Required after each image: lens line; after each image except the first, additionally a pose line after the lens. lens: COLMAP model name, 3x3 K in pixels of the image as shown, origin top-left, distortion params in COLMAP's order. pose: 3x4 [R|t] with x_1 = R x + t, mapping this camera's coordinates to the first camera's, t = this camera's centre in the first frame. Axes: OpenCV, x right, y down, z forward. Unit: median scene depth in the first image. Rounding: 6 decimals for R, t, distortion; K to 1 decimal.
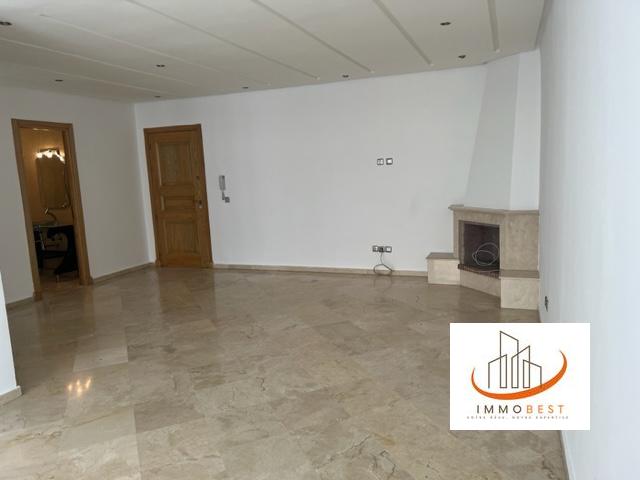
lens RADIAL K [[485.2, 0, 319.6], [0, 485.2, 240.1], [0, 0, 1]] dist [0.040910, -0.018739]
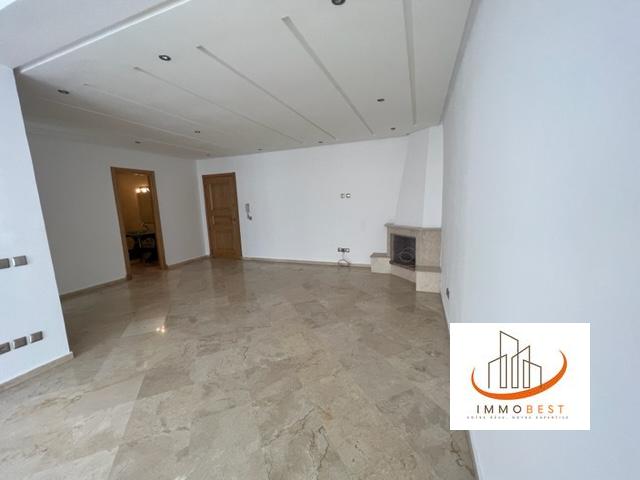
lens RADIAL K [[256.5, 0, 320.8], [0, 256.5, 239.1], [0, 0, 1]] dist [0.003224, 0.000806]
pose [[0.999939, 0.010630, 0.003005, 0.068950], [-0.010629, 0.999943, -0.000377, -0.023196], [-0.003009, 0.000345, 0.999995, 0.199859]]
